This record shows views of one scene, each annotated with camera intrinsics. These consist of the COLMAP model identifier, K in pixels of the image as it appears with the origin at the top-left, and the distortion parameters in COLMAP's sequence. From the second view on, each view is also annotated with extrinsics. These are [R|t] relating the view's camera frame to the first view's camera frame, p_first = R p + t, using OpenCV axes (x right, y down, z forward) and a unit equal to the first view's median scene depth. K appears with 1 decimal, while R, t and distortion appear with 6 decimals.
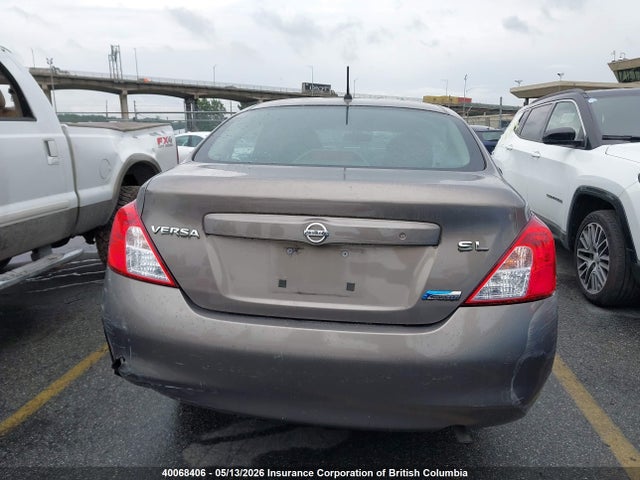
lens RADIAL K [[507.5, 0, 316.9], [0, 507.5, 240.8], [0, 0, 1]] dist [0.021019, -0.012849]
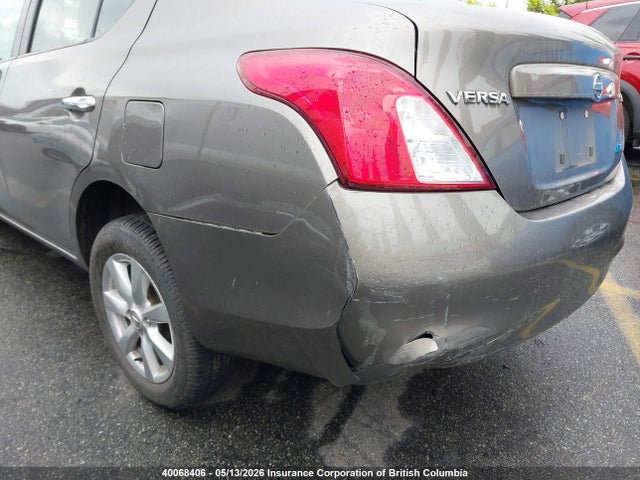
lens RADIAL K [[507.5, 0, 316.9], [0, 507.5, 240.8], [0, 0, 1]] dist [0.021019, -0.012849]
pose [[0.609236, -0.248048, 0.753196, -0.679786], [0.143432, 0.968622, 0.202976, -0.003343], [-0.779909, -0.015628, 0.625697, 0.588515]]
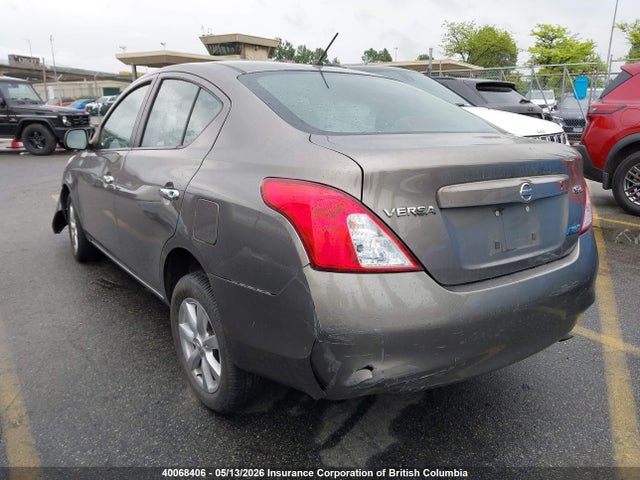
lens RADIAL K [[507.5, 0, 316.9], [0, 507.5, 240.8], [0, 0, 1]] dist [0.021019, -0.012849]
pose [[0.737673, -0.177634, 0.651371, -0.765807], [0.138492, 0.984065, 0.111521, -0.068975], [-0.660801, 0.007944, 0.750519, 0.327524]]
